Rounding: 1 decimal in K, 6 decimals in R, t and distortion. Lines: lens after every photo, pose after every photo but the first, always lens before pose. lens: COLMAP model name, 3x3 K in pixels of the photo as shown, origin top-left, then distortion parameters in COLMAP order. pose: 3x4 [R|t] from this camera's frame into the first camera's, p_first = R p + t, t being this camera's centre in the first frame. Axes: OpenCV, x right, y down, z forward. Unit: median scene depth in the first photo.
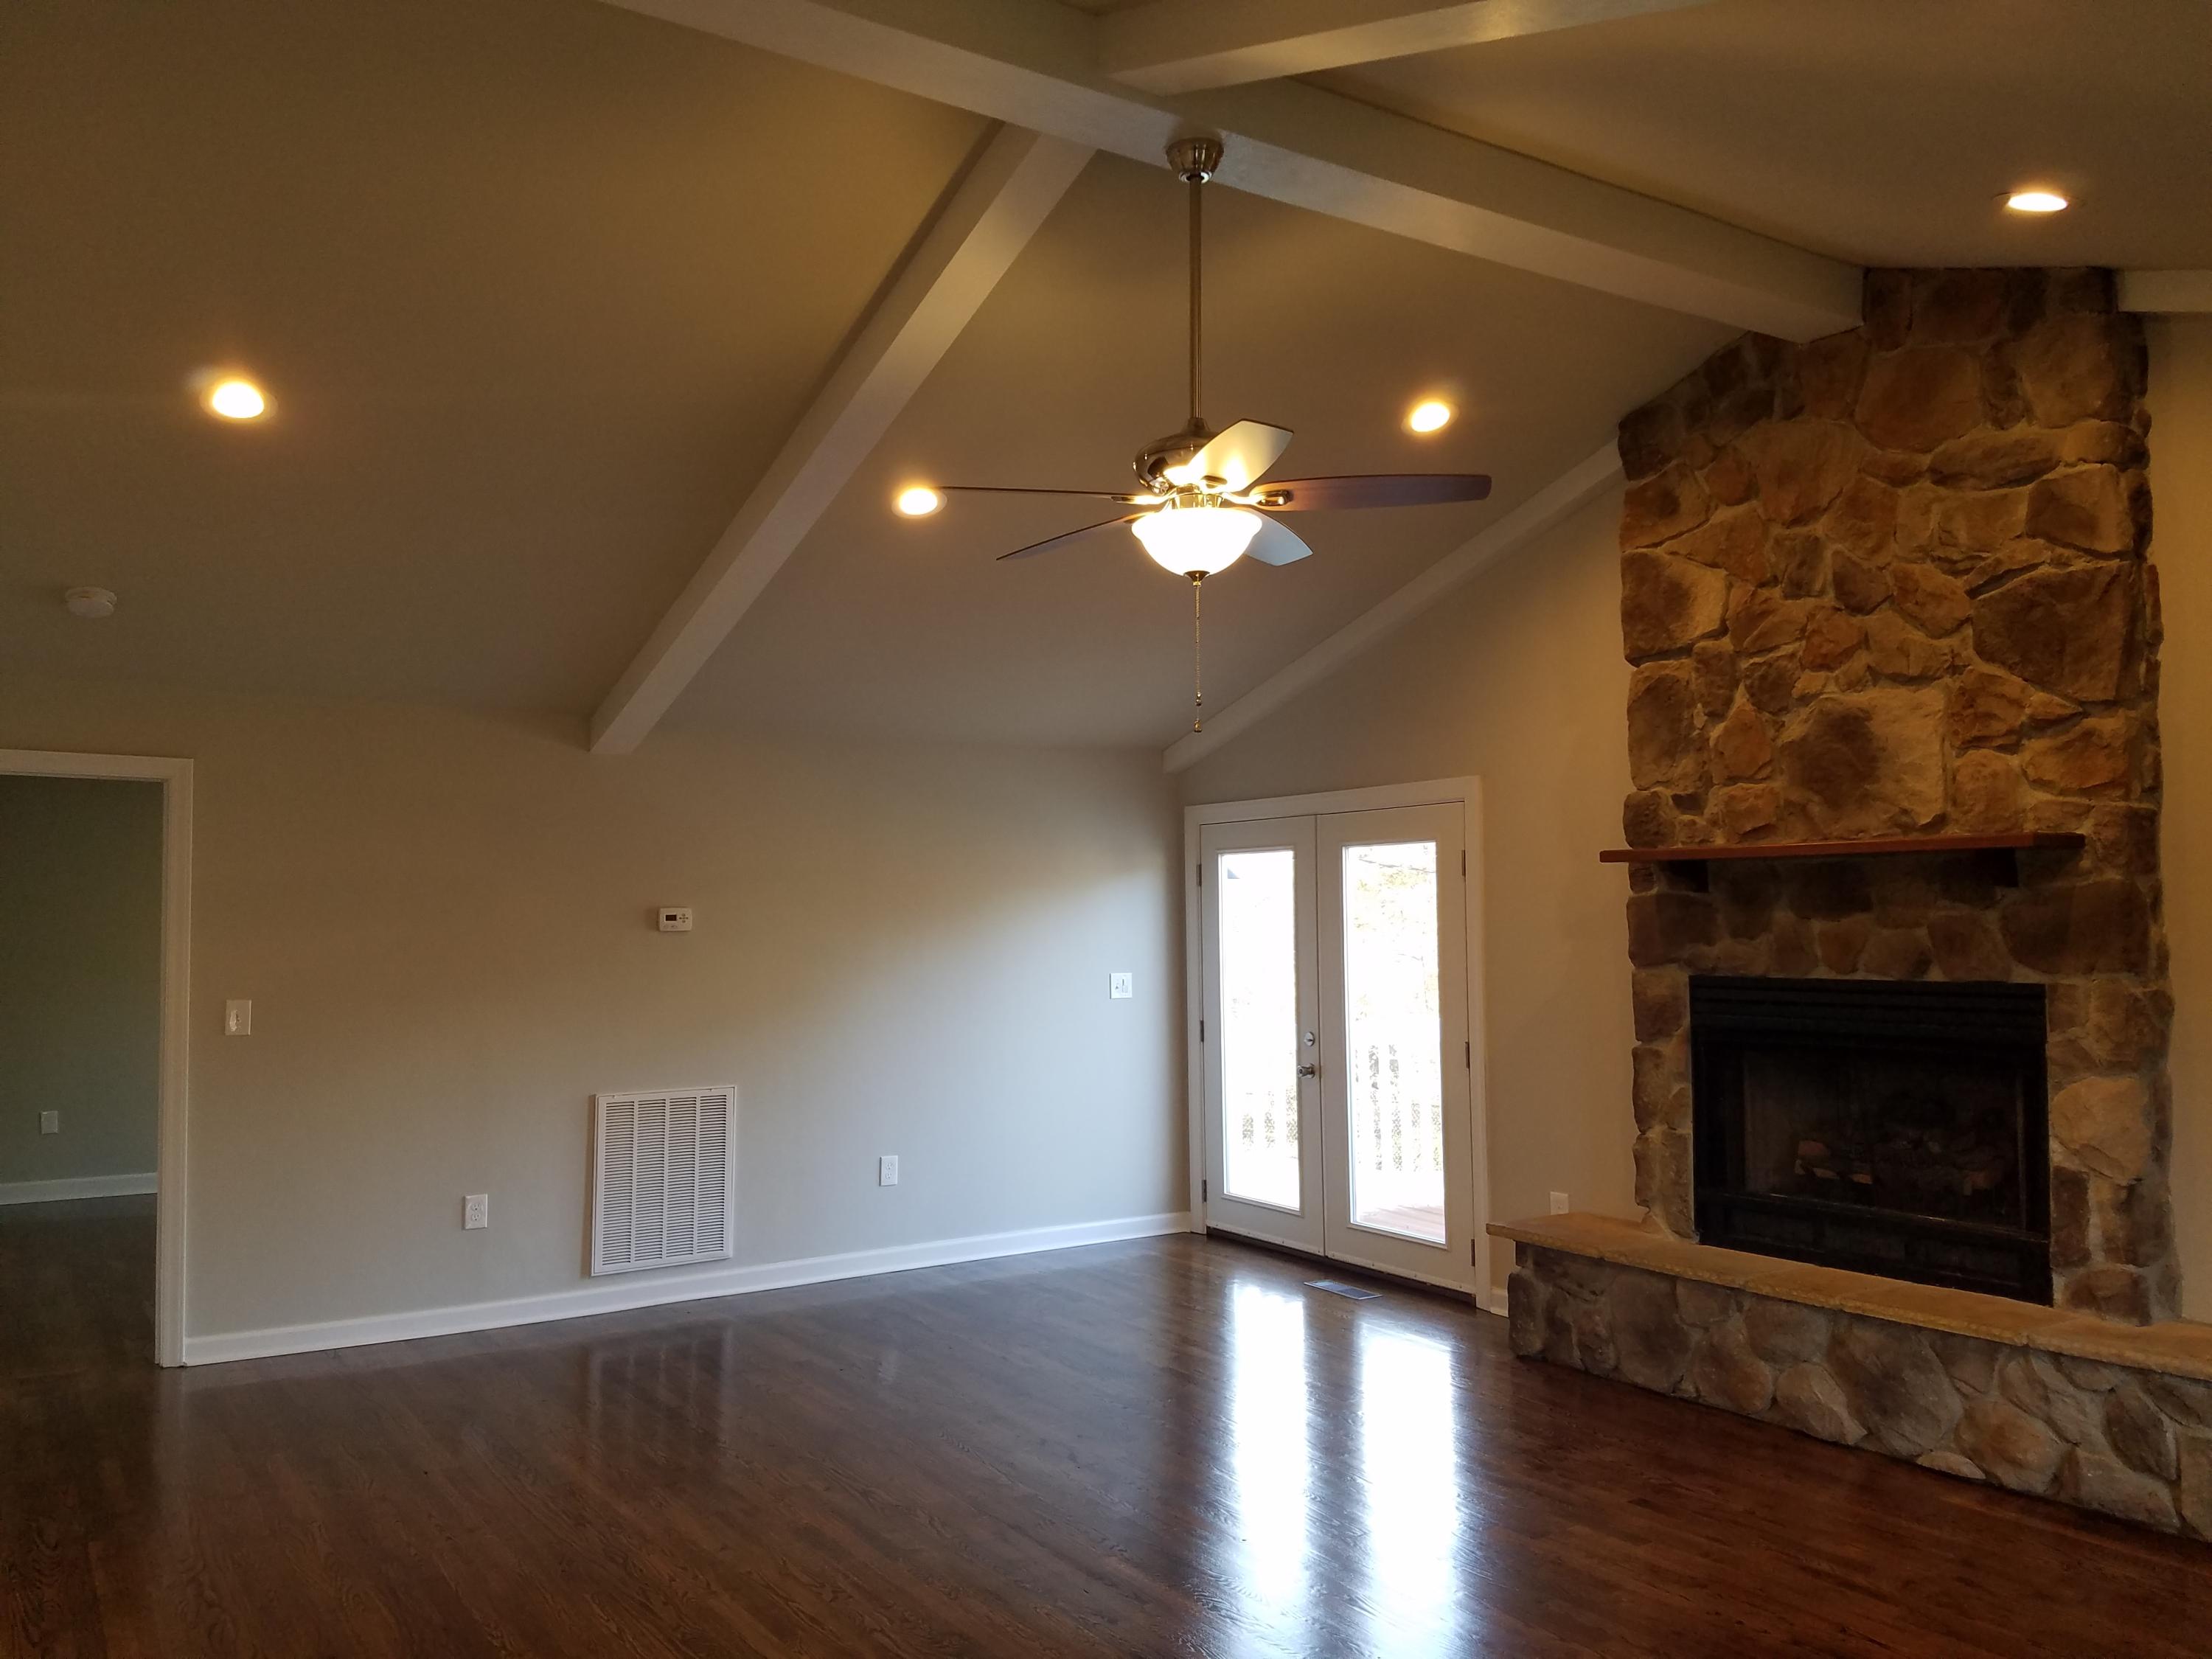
lens RADIAL K [[1675.8, 0, 1061.2], [0, 1675.8, 862.8], [0, 0, 1]] dist [0.066188, -0.118244]
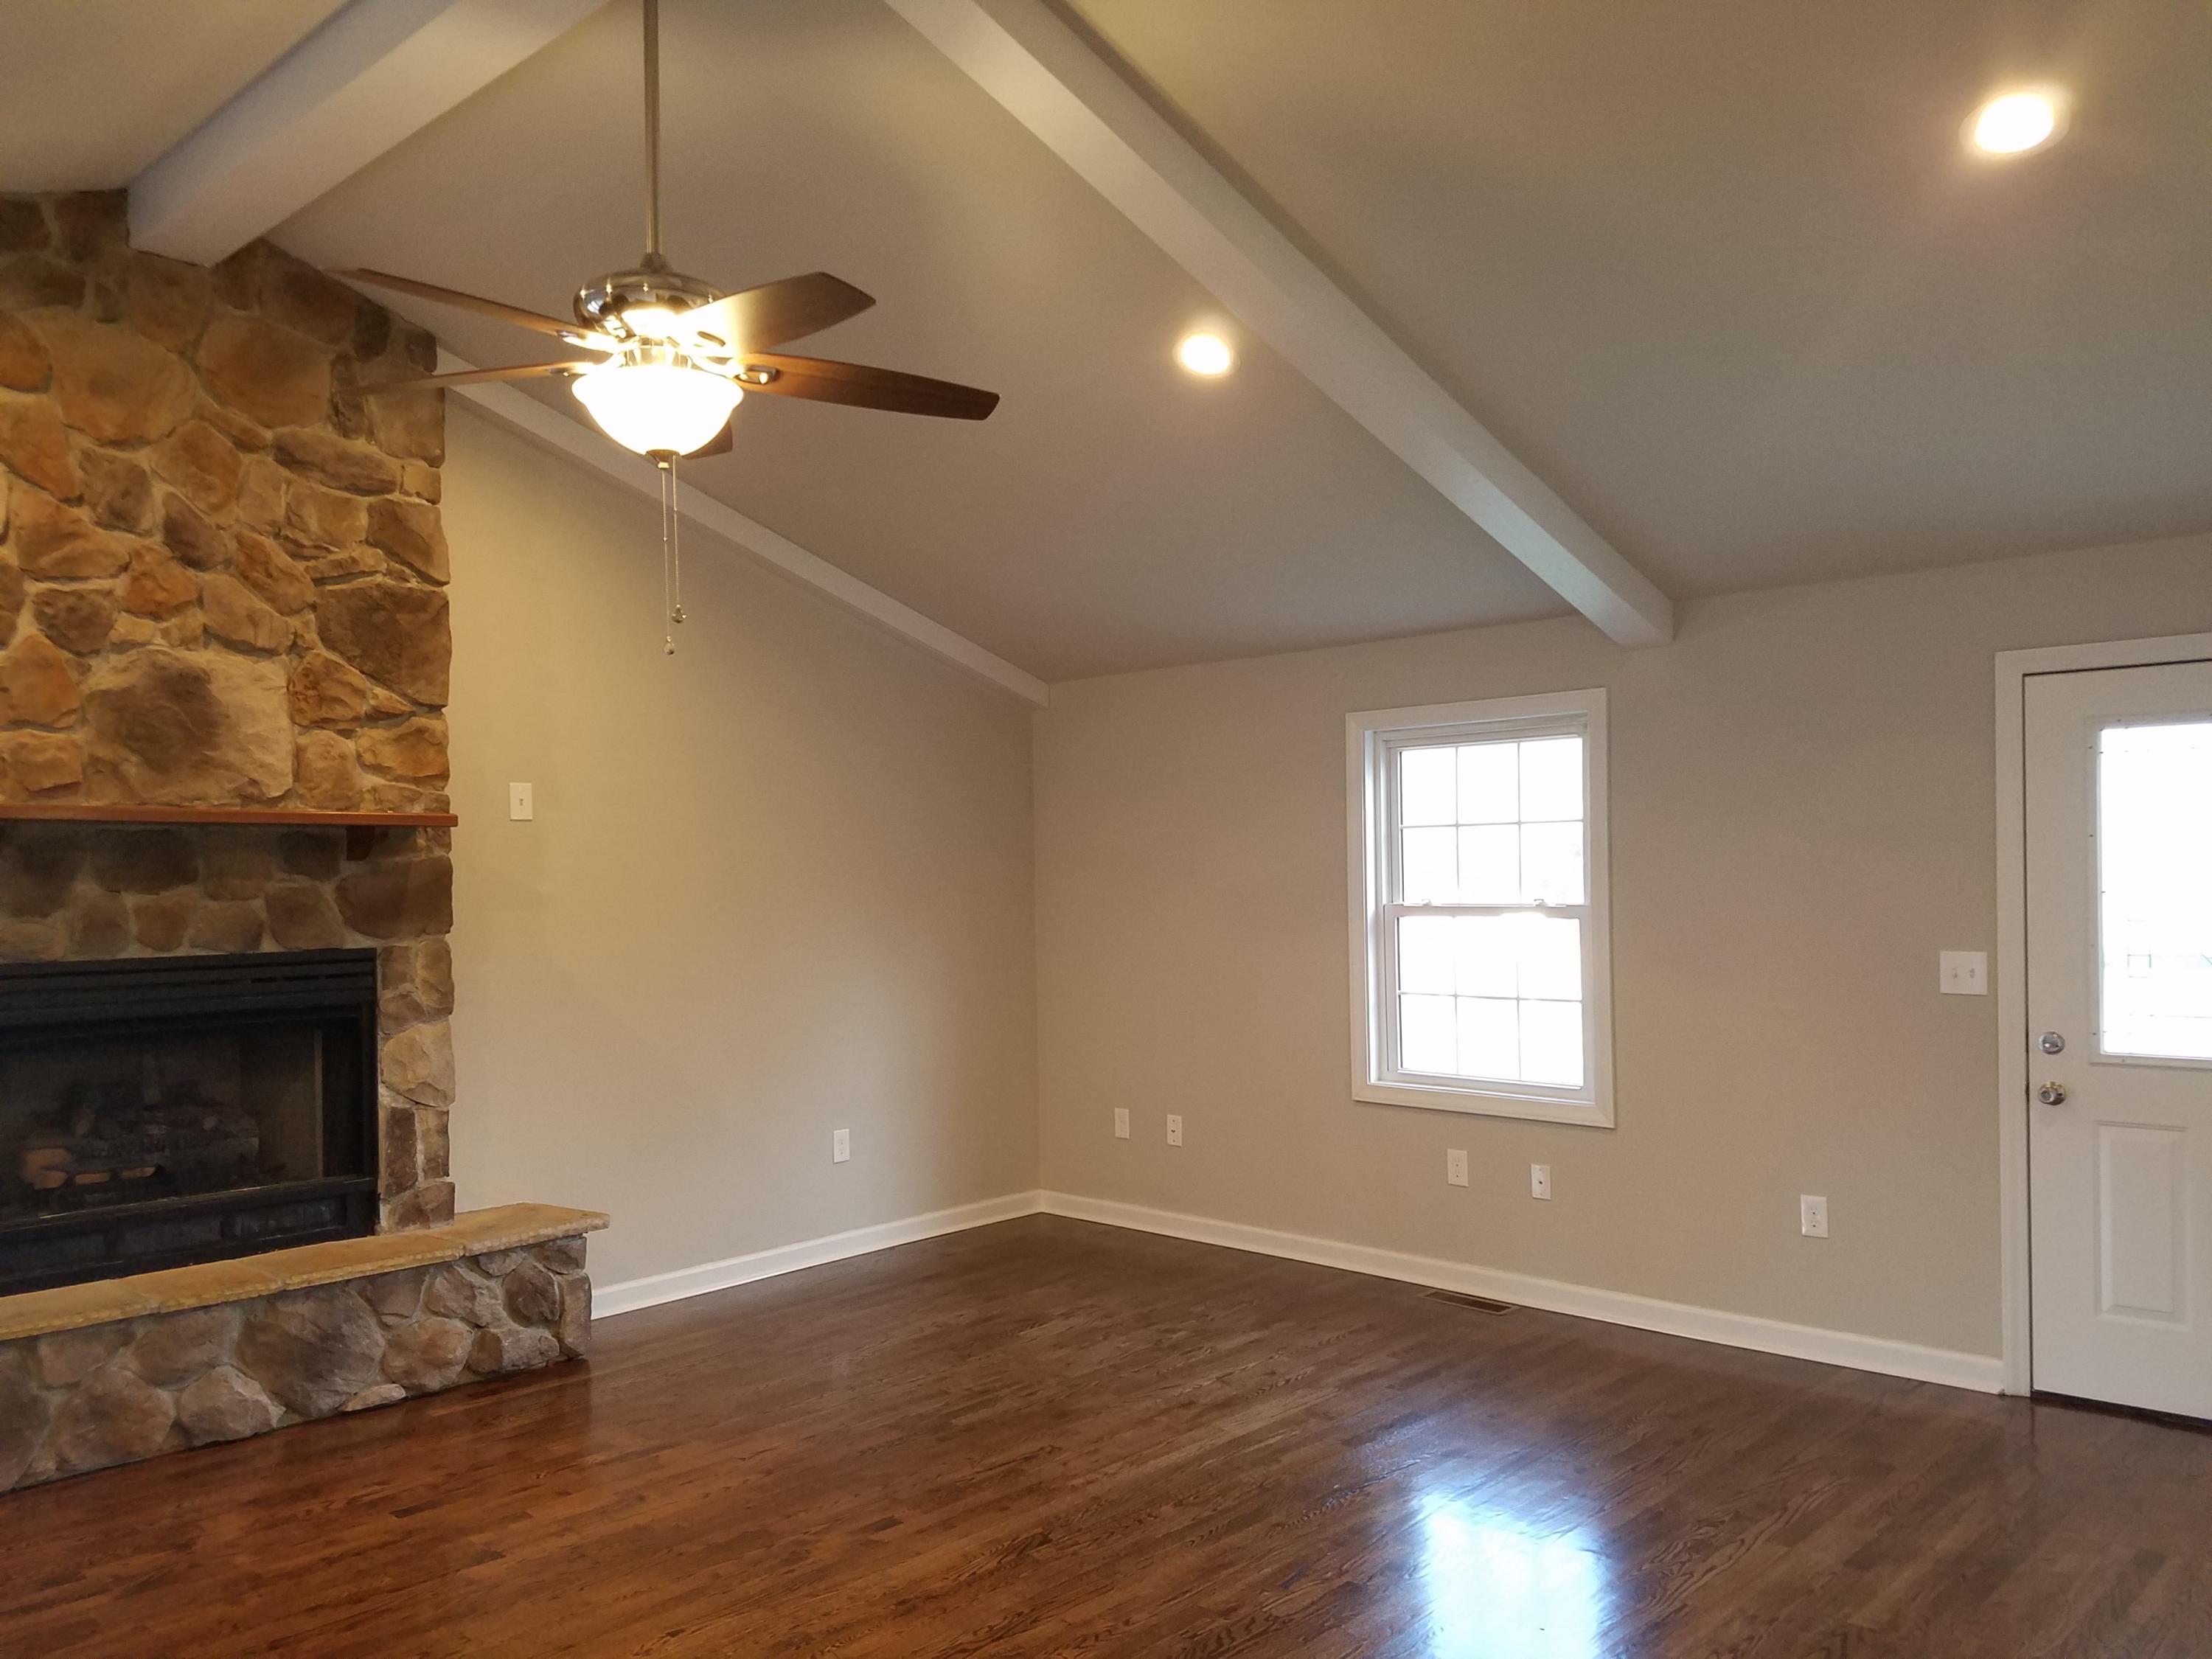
lens RADIAL K [[1695.0, 0, 1069.6], [0, 1695.0, 869.4], [0, 0, 1]] dist [0.074802, -0.122440]
pose [[-0.242843, 0.010340, 0.970010, -0.562613], [-0.022861, 0.999604, -0.016379, 0.024817], [-0.969796, -0.026153, -0.242511, 0.740745]]
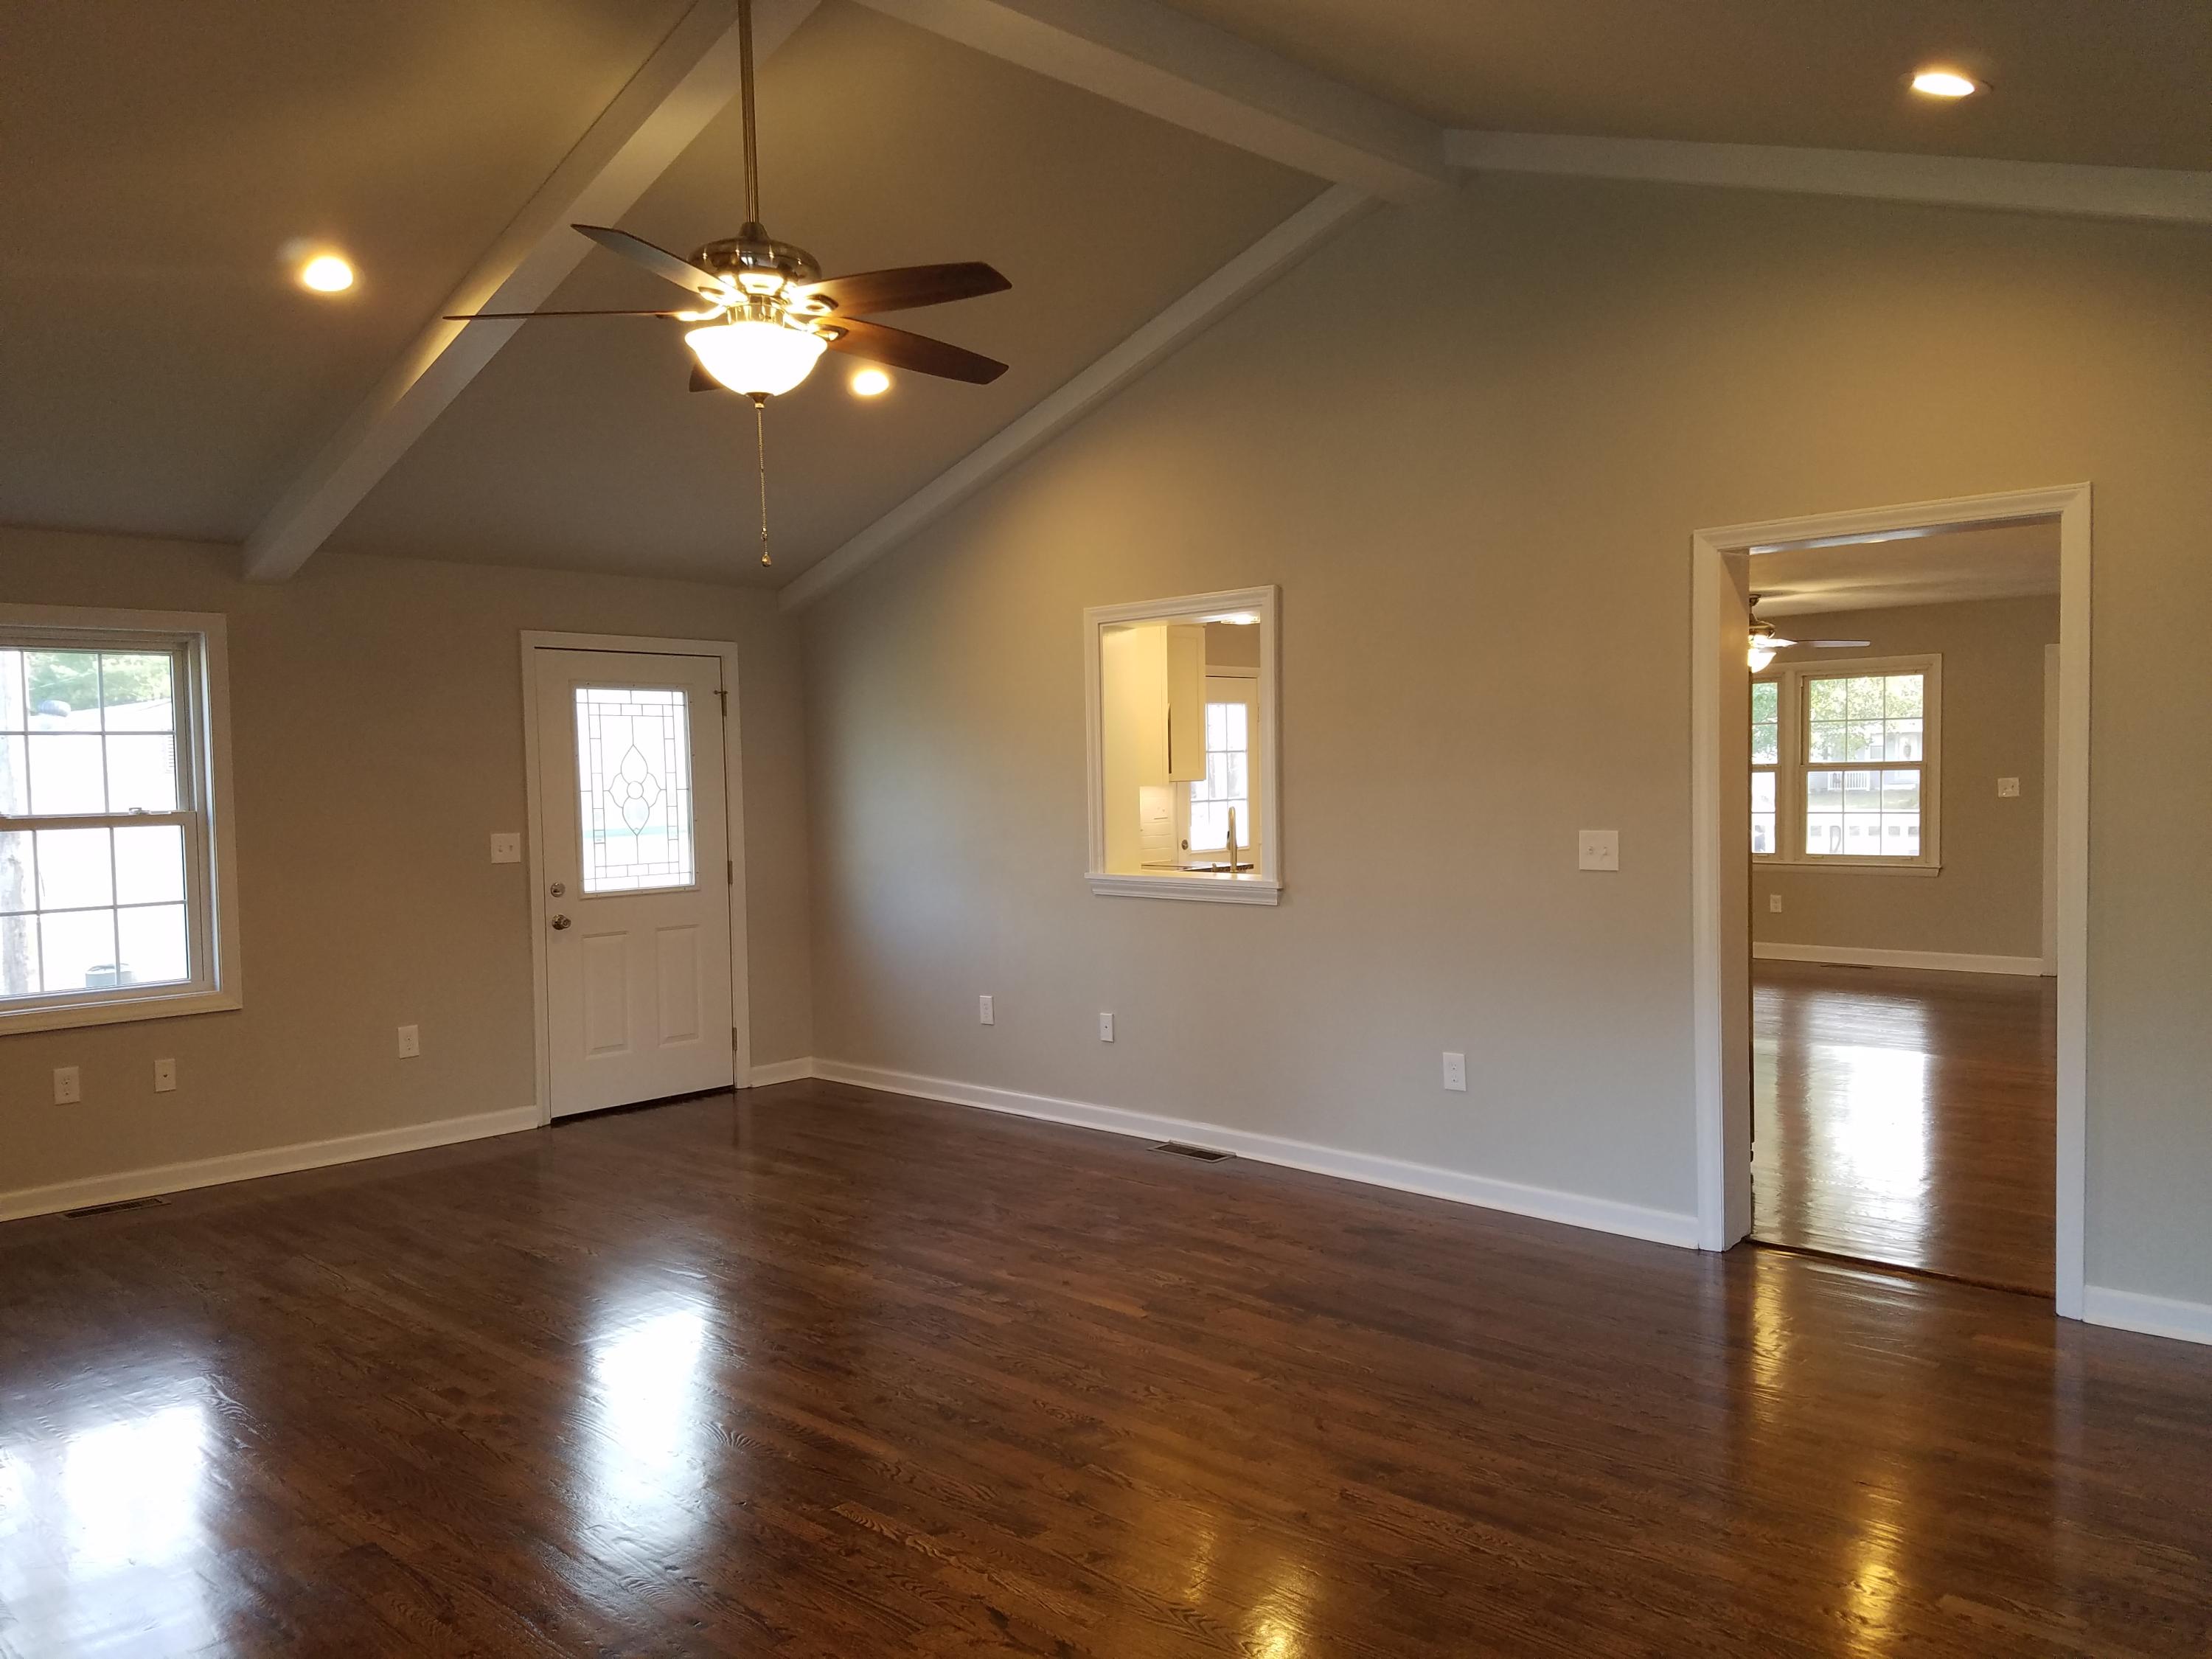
lens RADIAL K [[1690.5, 0, 1087.4], [0, 1690.5, 869.9], [0, 0, 1]] dist [0.265141, -0.512044]
pose [[-0.971298, 0.040085, -0.234464, 0.104463], [0.035906, 0.999111, 0.022069, 0.058819], [0.235141, 0.013017, -0.971874, 1.481347]]
